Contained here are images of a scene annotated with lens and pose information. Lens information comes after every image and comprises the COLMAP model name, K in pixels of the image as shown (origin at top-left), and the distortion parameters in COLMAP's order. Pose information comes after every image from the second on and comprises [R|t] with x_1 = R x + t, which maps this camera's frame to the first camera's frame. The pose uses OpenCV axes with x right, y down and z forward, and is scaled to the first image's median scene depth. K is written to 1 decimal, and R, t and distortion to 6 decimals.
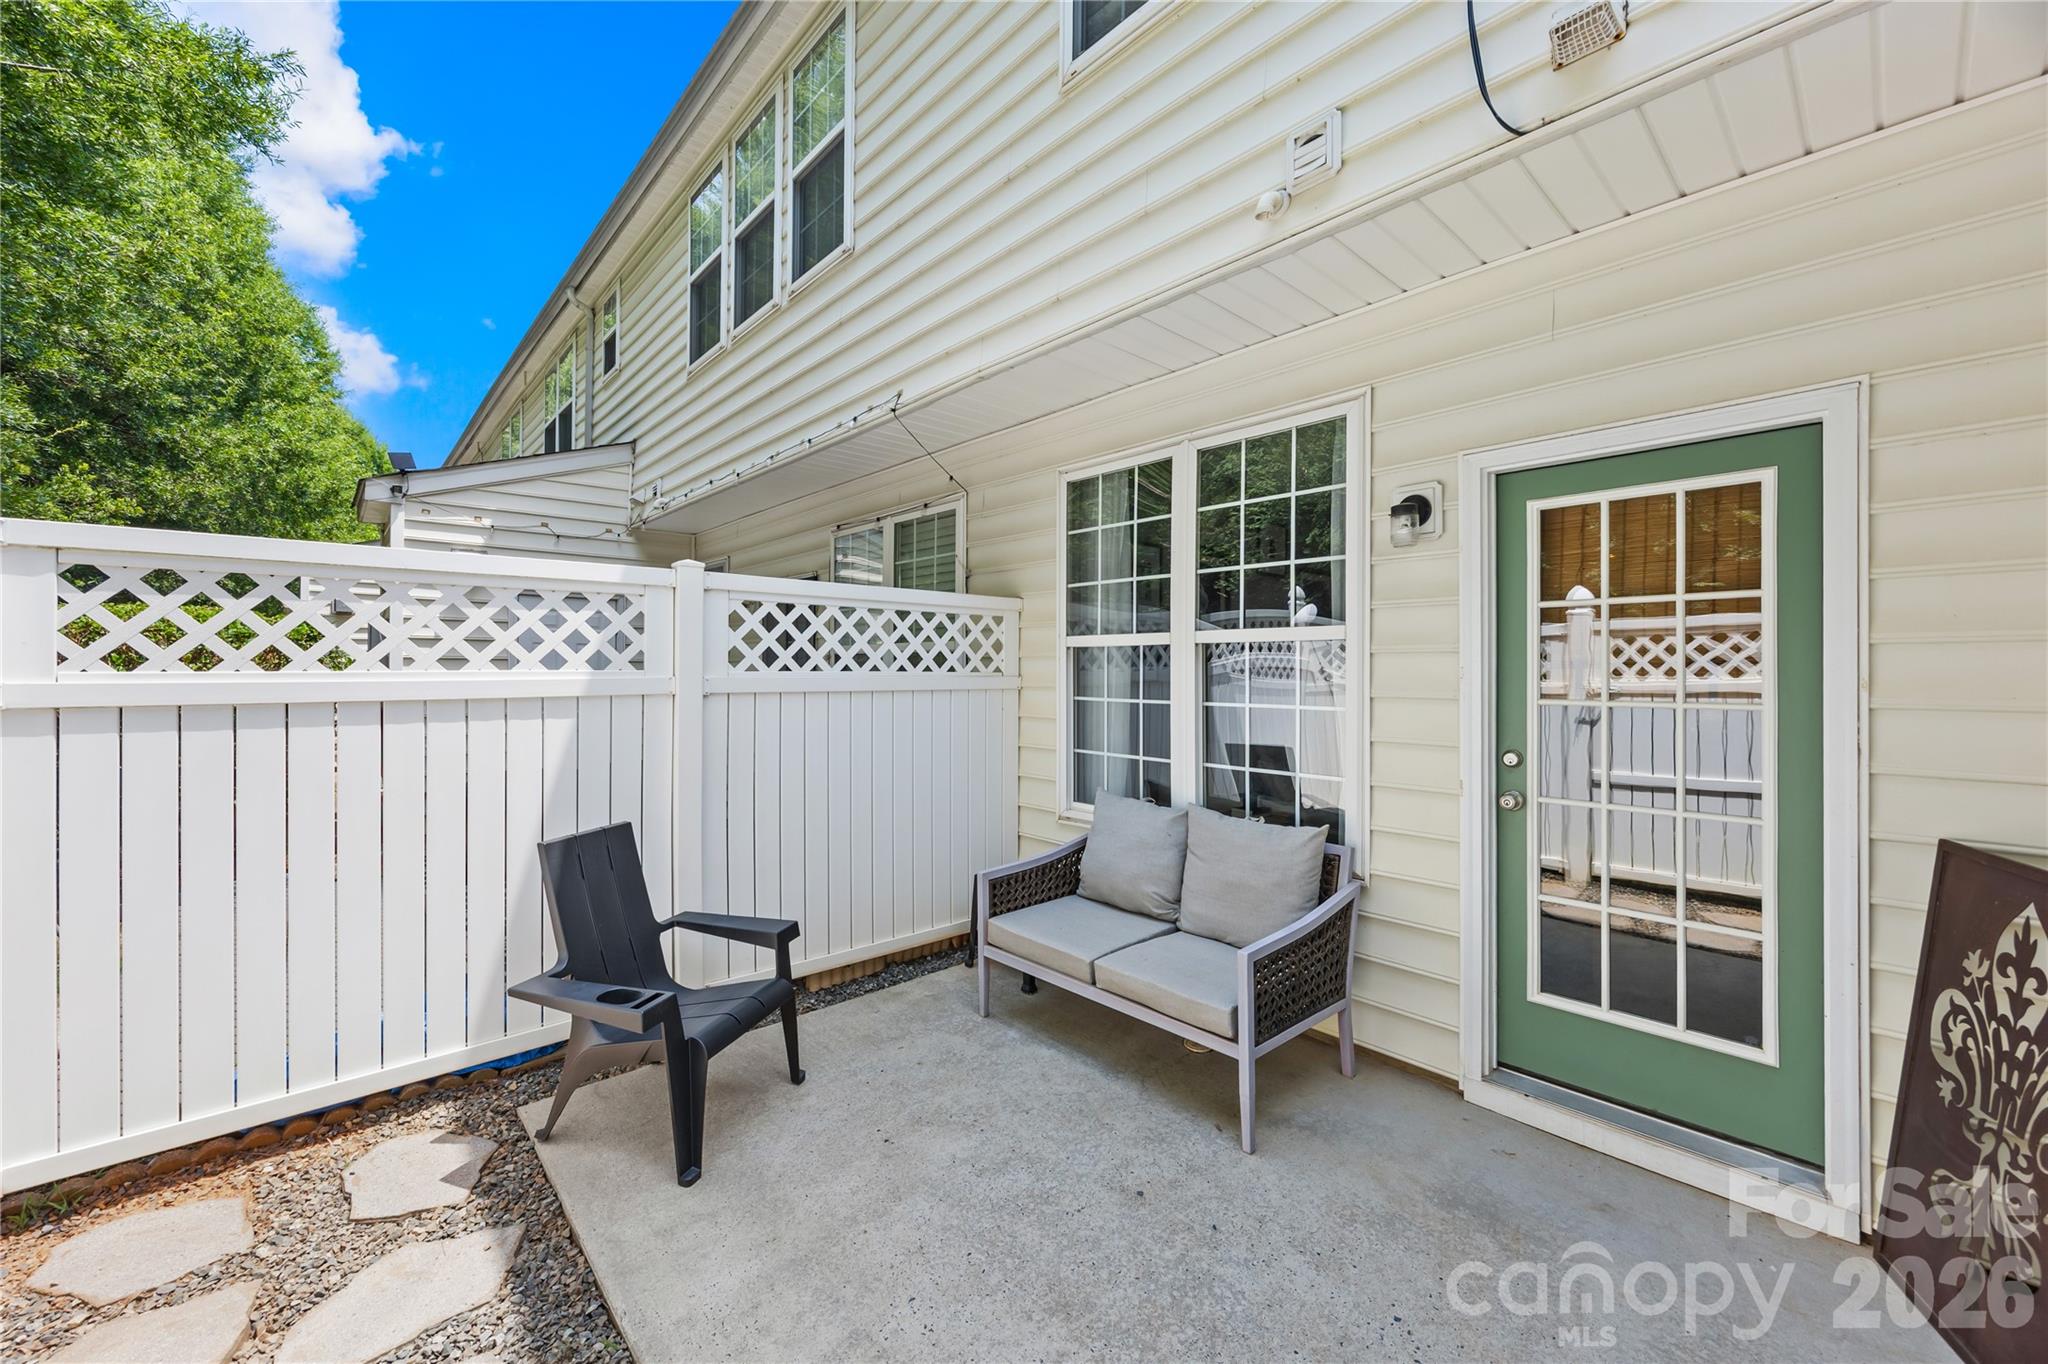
lens RADIAL K [[788.1, 0, 1017.3], [0, 788.1, 670.6], [0, 0, 1]] dist [-0.001336, 0.000152]
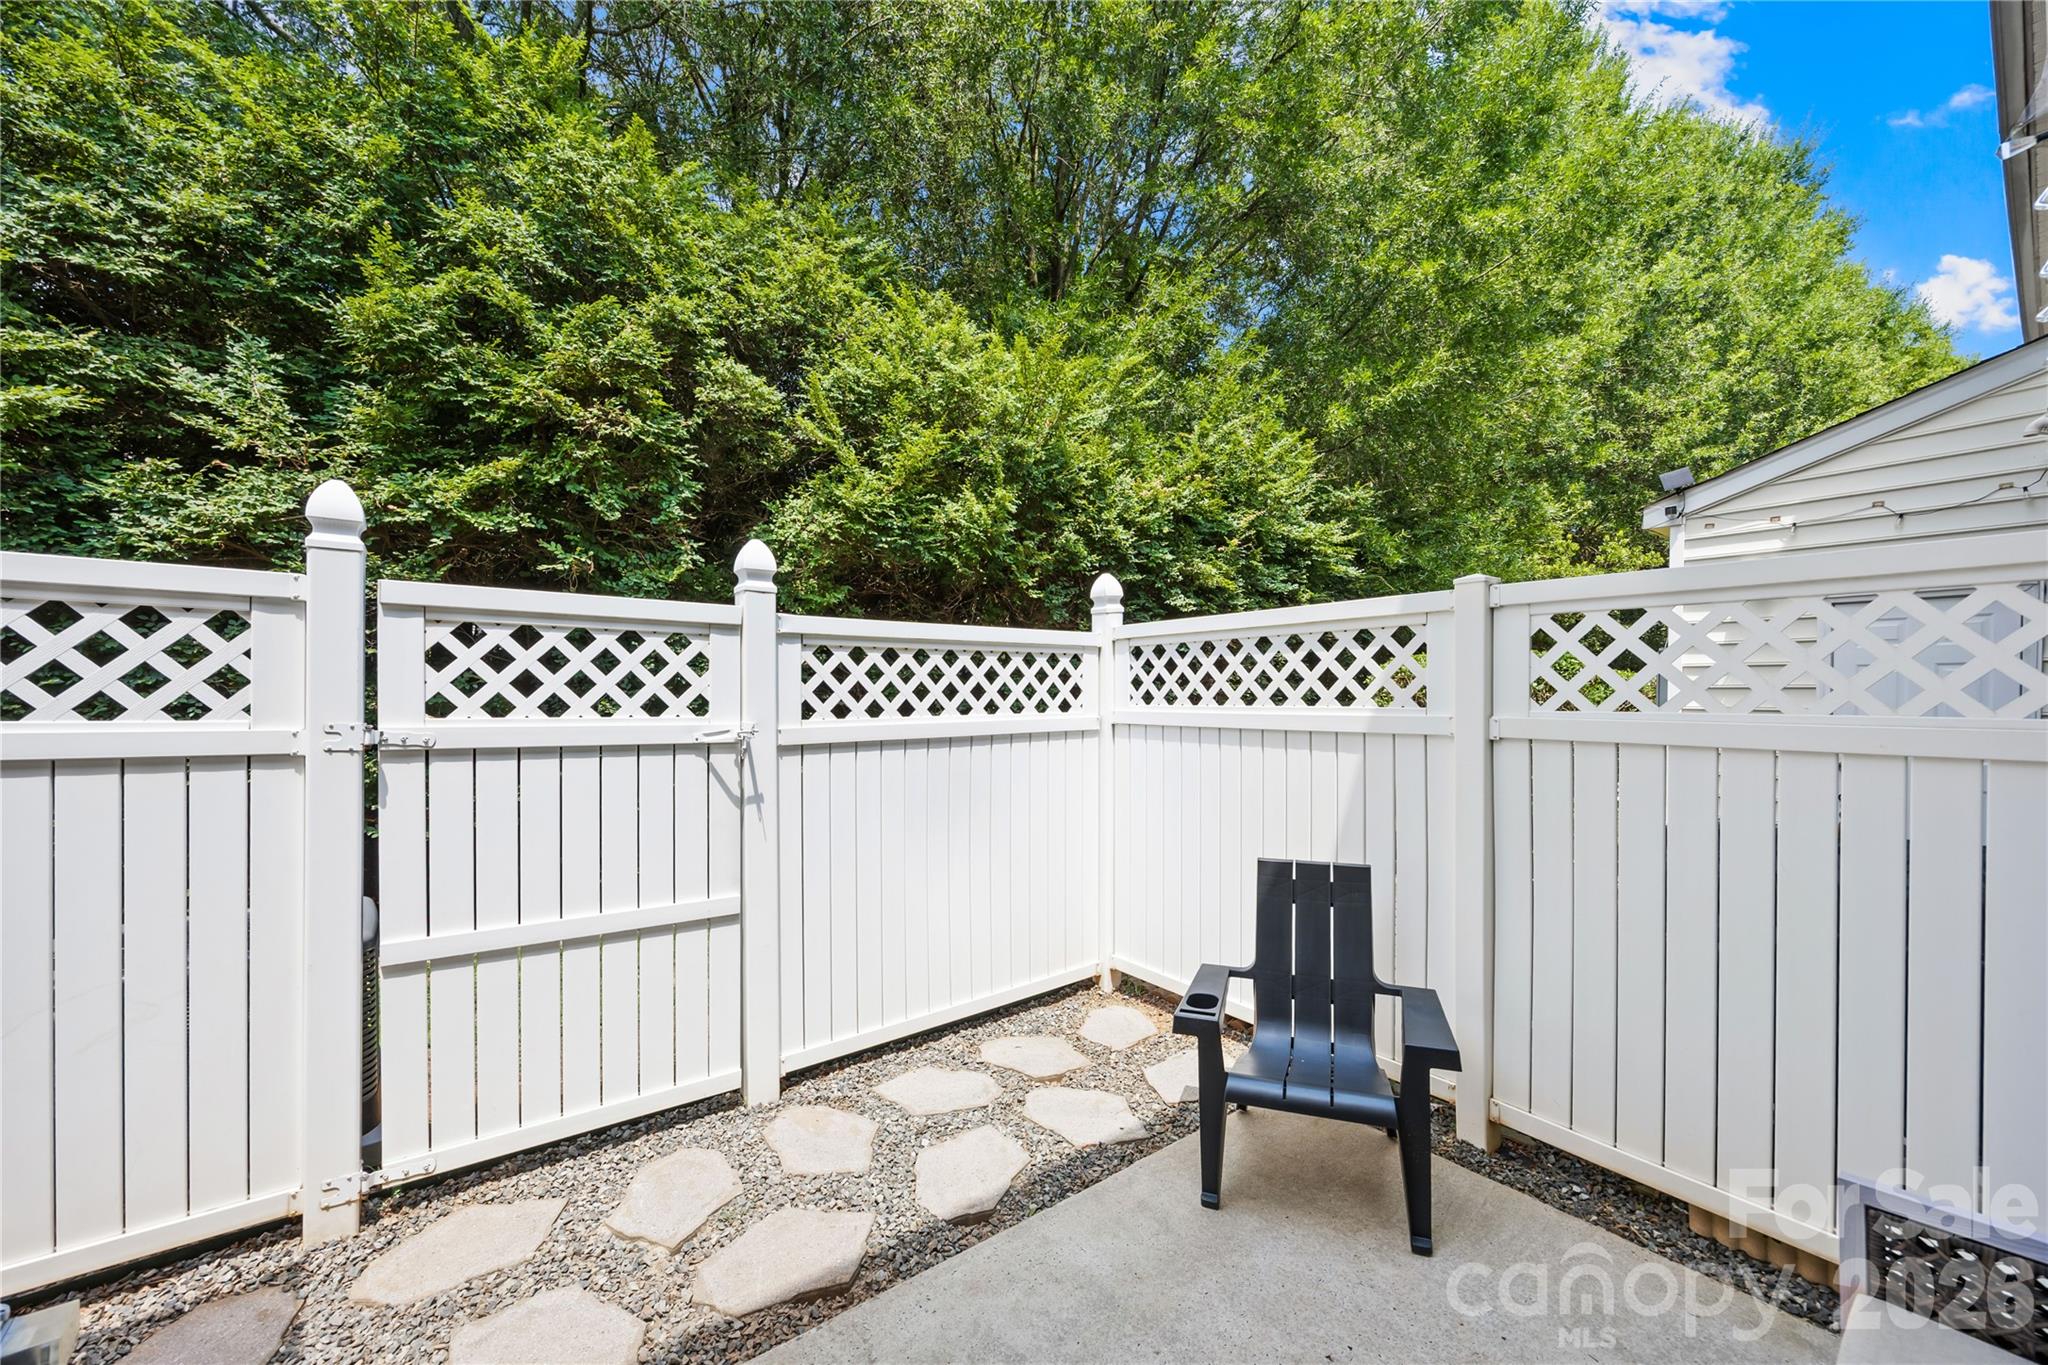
lens RADIAL K [[788.1, 0, 1021.9], [0, 788.1, 689.9], [0, 0, 1]] dist [-0.001336, 0.000152]
pose [[-0.087458, -0.006076, -0.996150, 0.321259], [-0.000402, 0.999982, -0.006064, -0.010137], [0.996168, -0.000130, -0.087459, 0.424691]]
